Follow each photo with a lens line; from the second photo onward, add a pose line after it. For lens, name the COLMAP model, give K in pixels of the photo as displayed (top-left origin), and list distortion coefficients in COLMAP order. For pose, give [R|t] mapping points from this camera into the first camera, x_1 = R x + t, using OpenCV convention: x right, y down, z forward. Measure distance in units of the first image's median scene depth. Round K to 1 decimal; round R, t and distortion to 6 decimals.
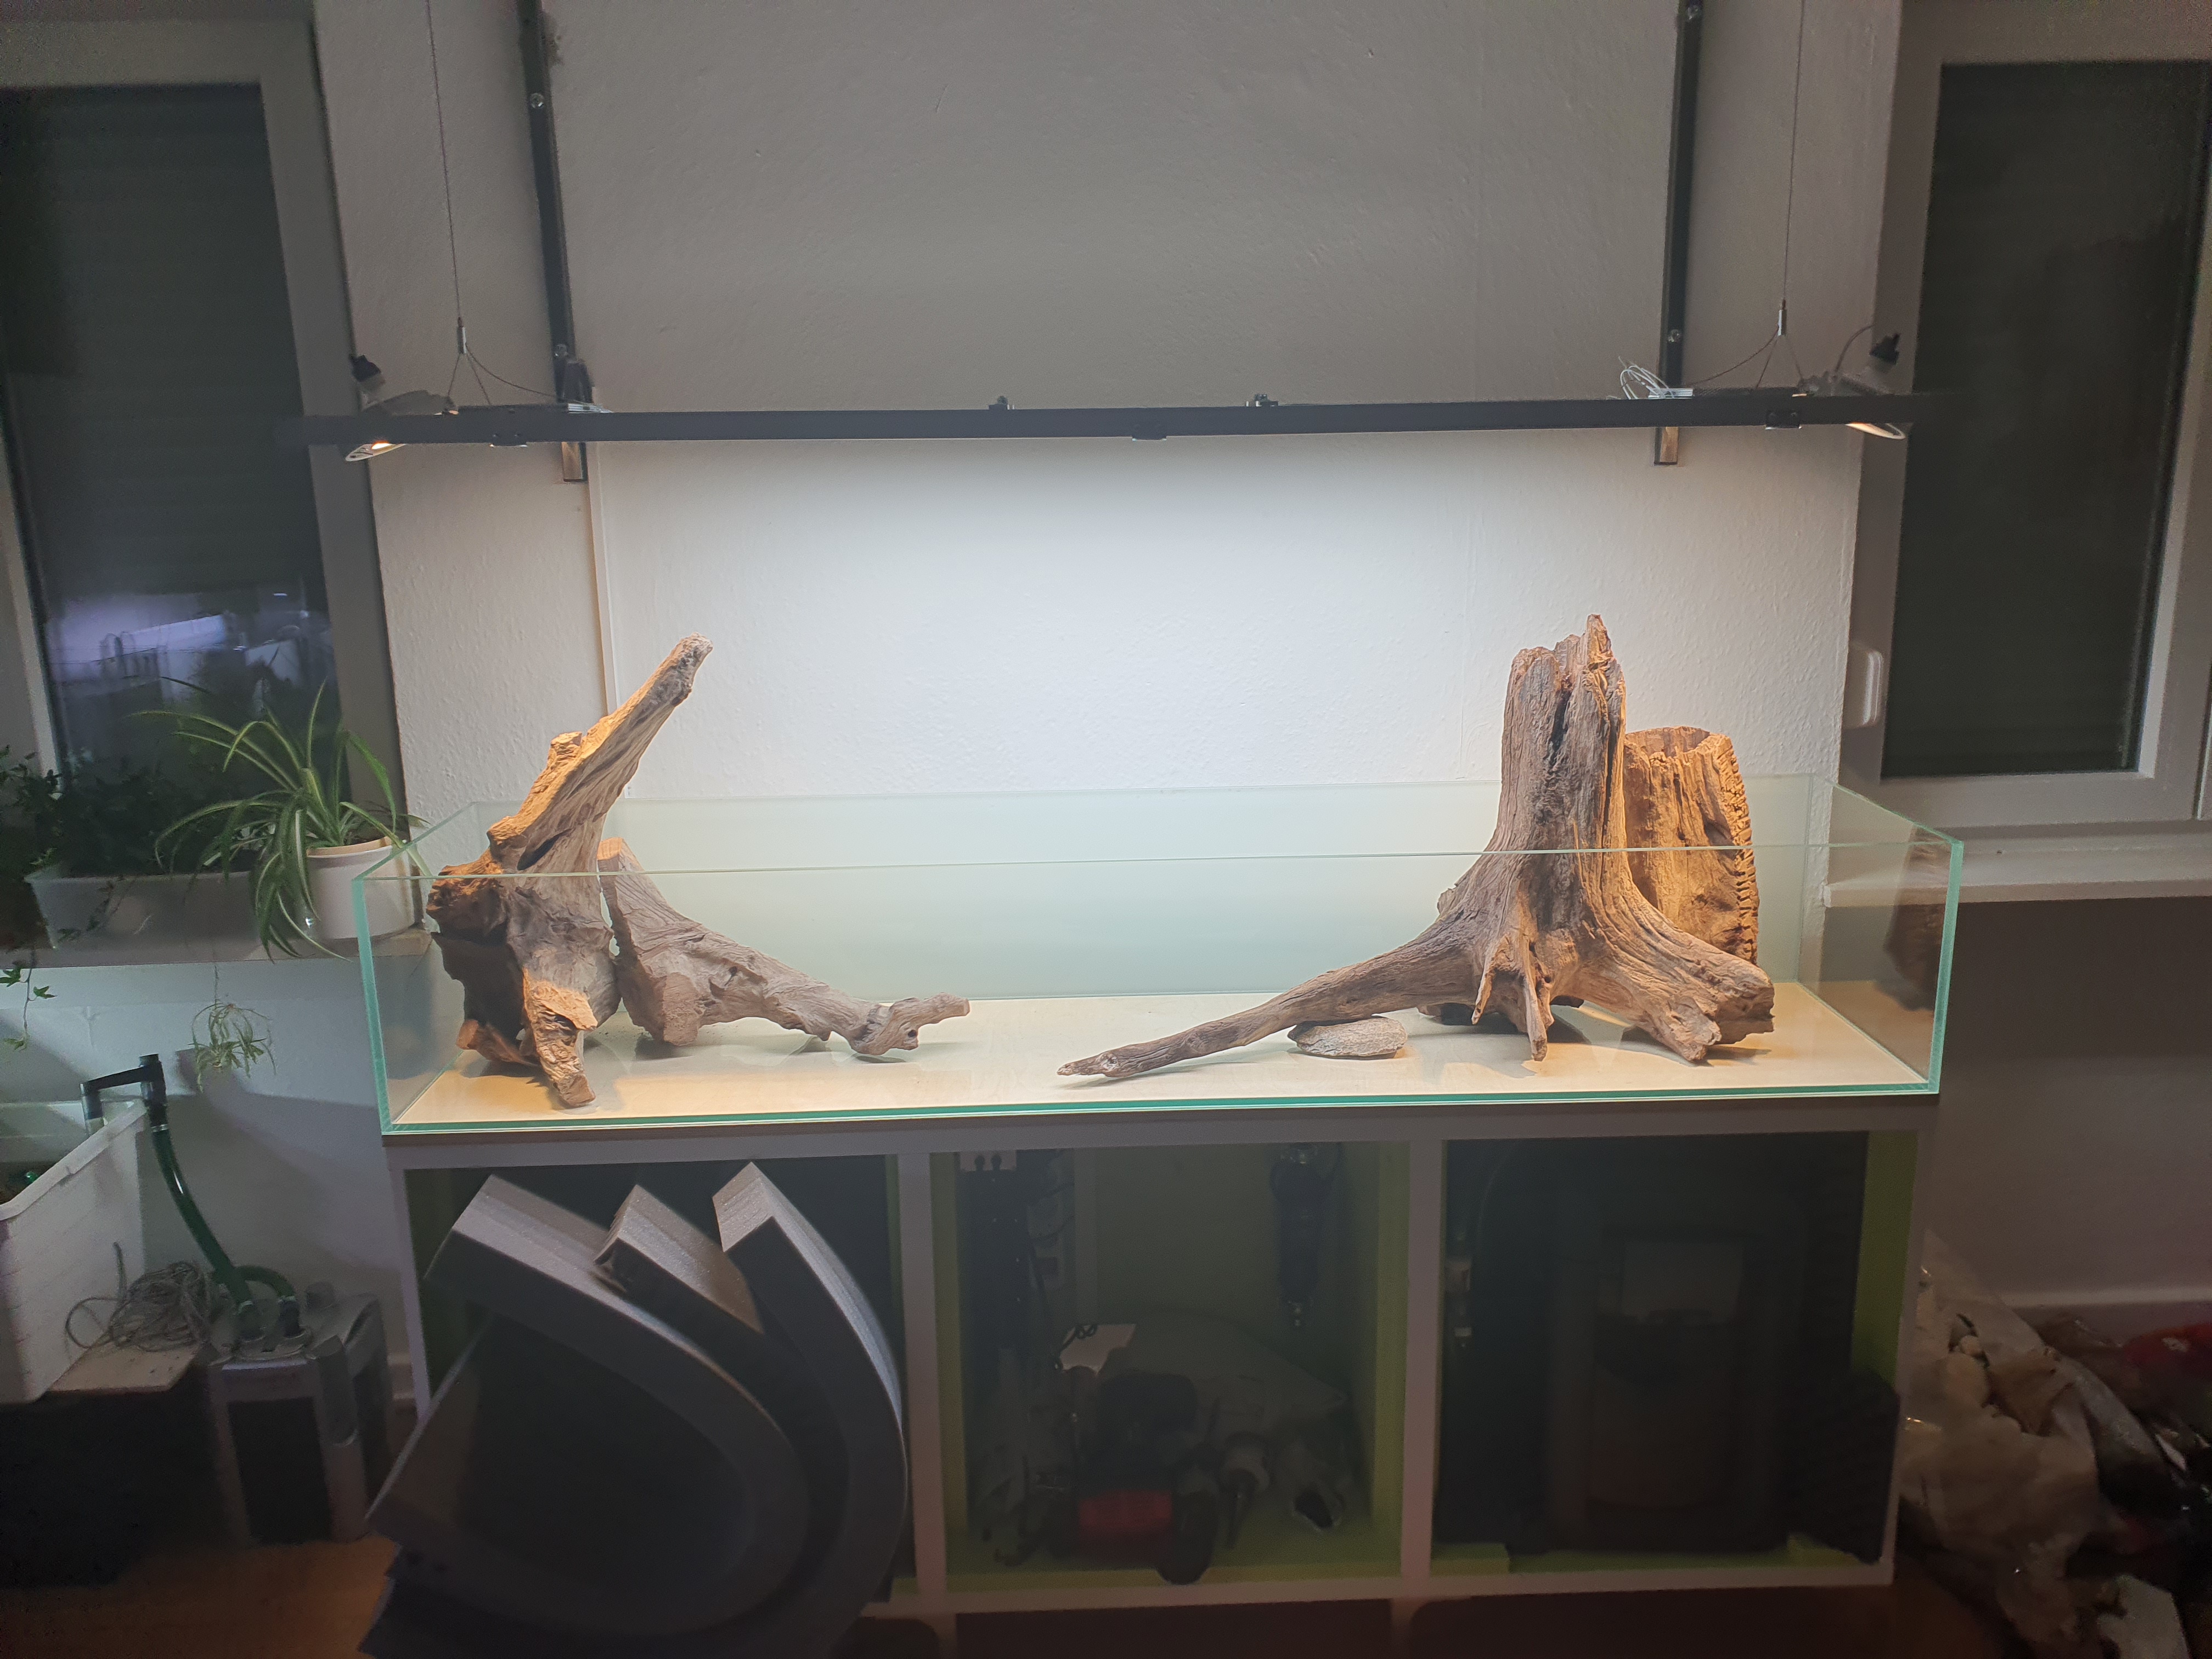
lens RADIAL K [[1778.9, 0, 1106.0], [0, 1778.9, 829.5], [0, 0, 1]] dist [0.045145, -0.009188]
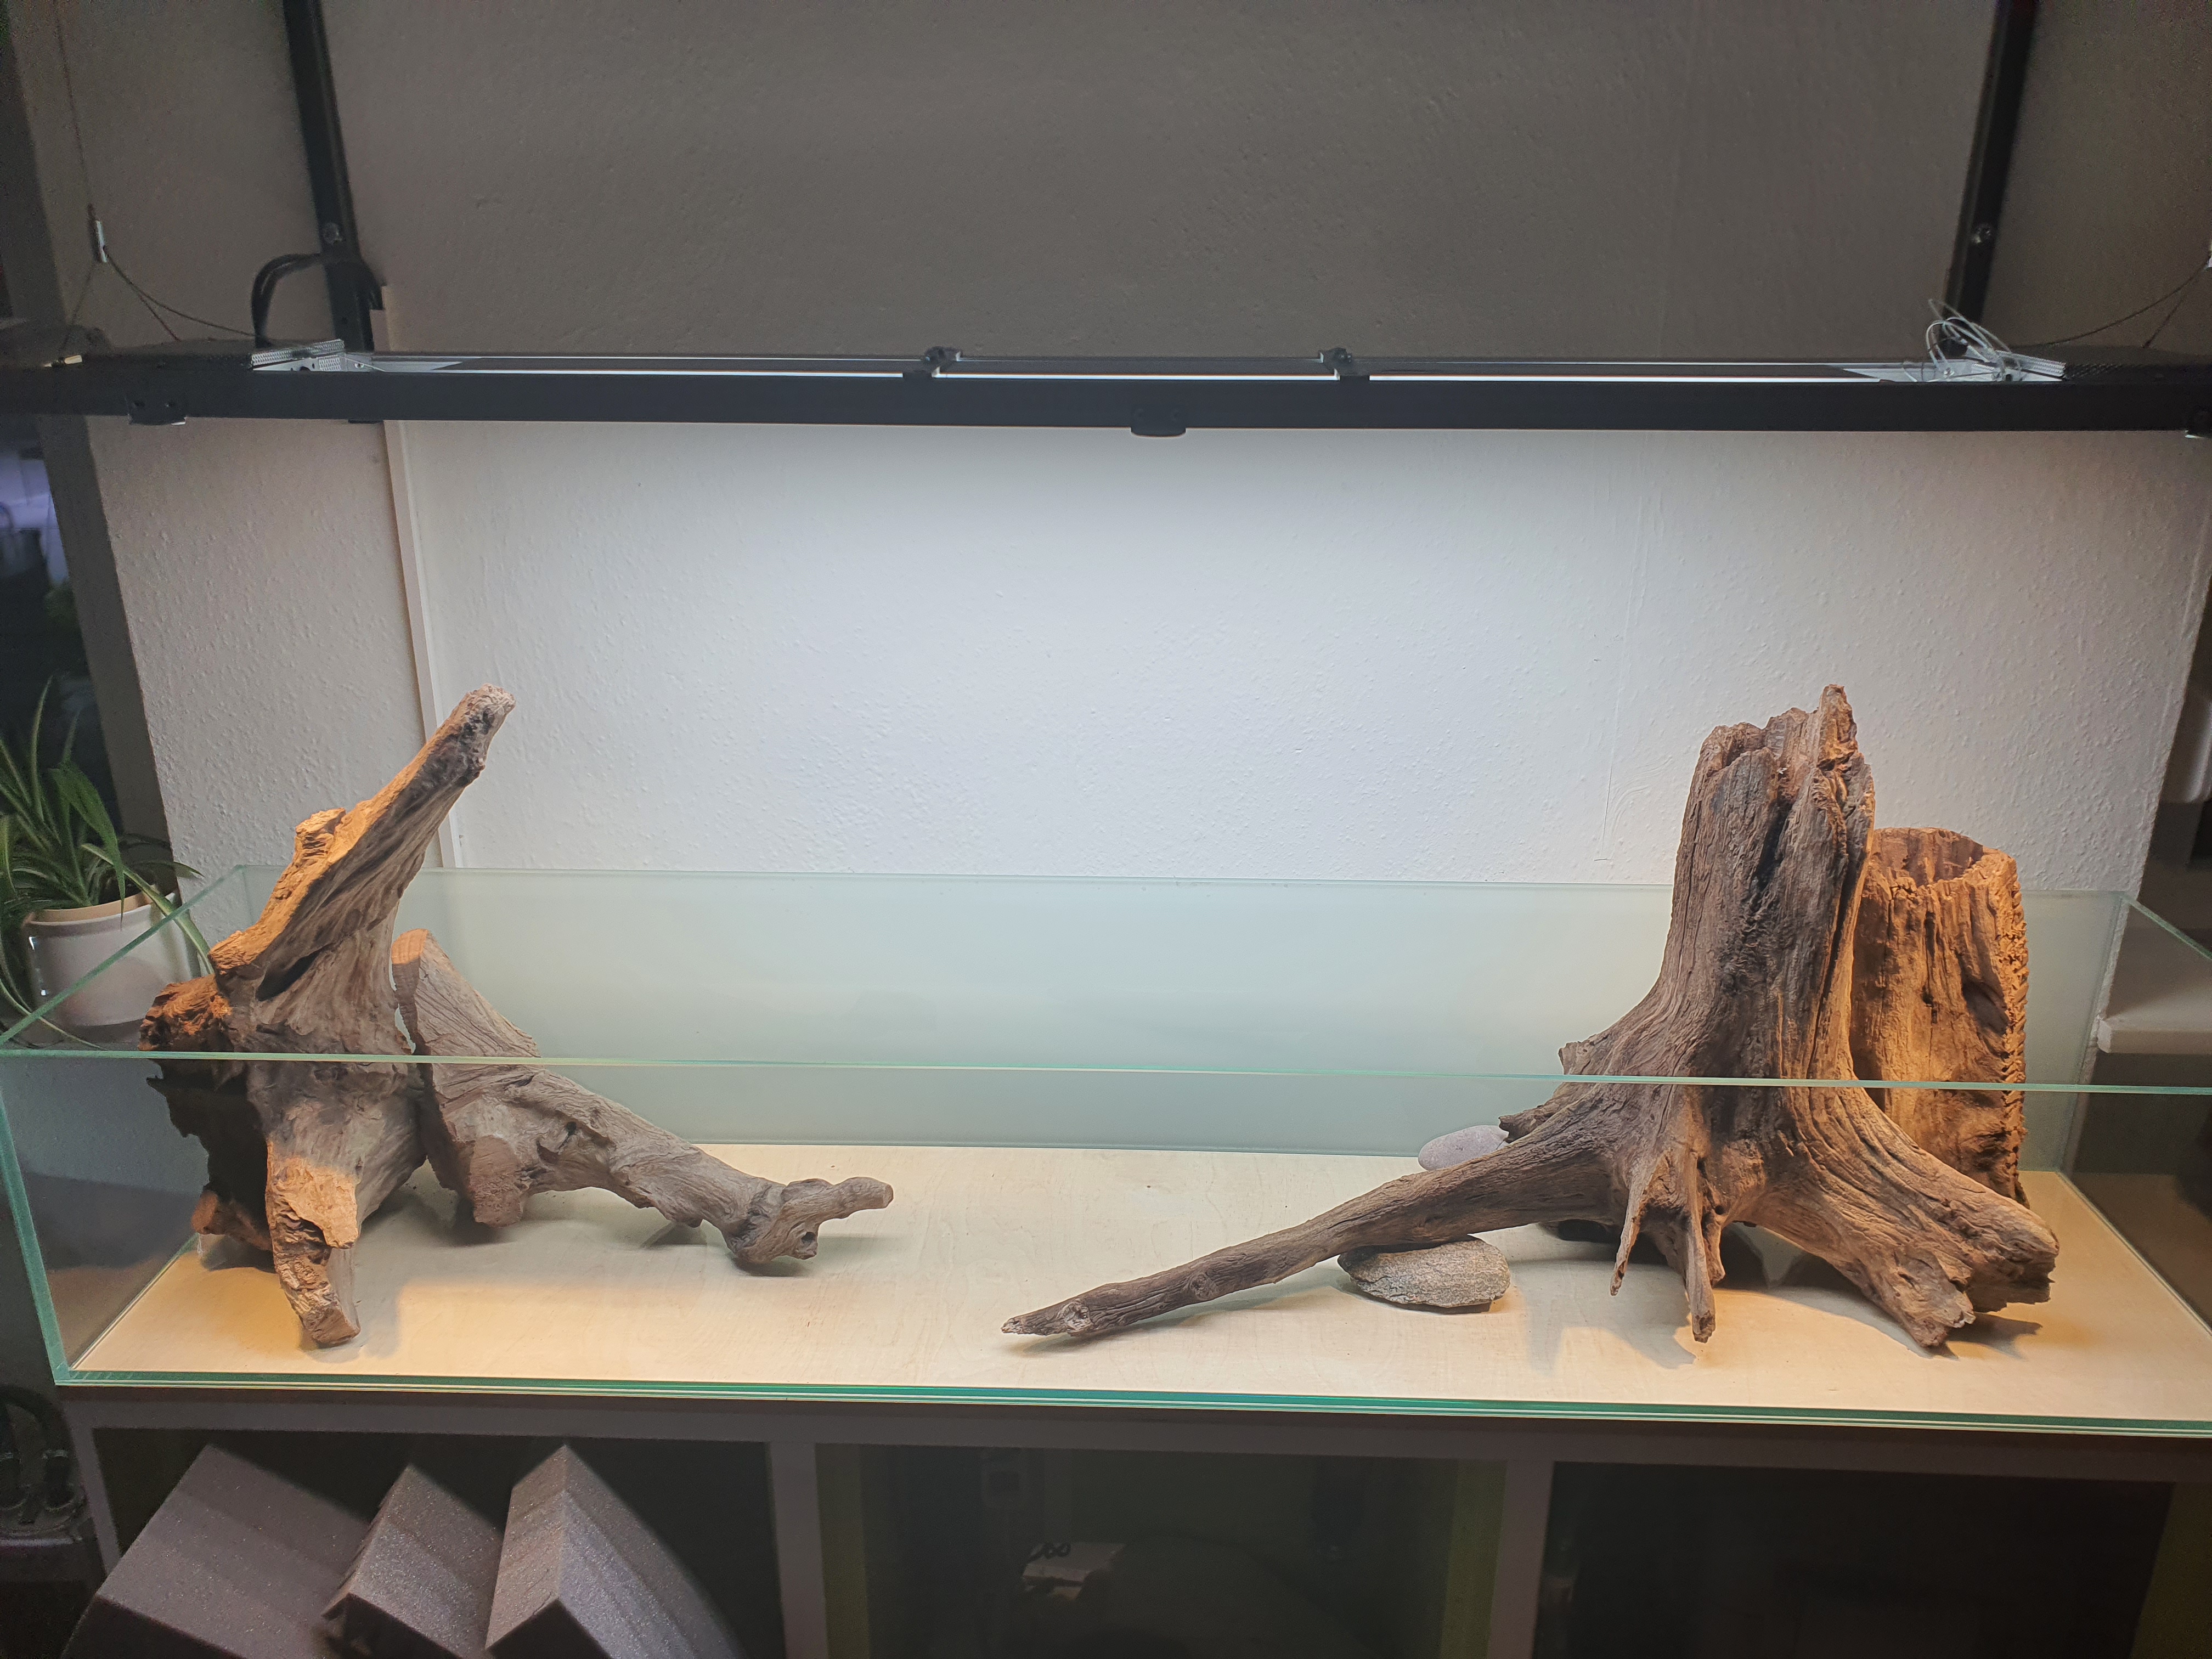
lens RADIAL K [[1838.7, 0, 1058.9], [0, 1838.7, 881.2], [0, 0, 1]] dist [-0.111445, 0.268208]
pose [[0.997601, 0.039237, -0.057038, 0.027362], [-0.031533, 0.990987, 0.130196, -0.126642], [0.061632, -0.128085, 0.989846, 0.303999]]
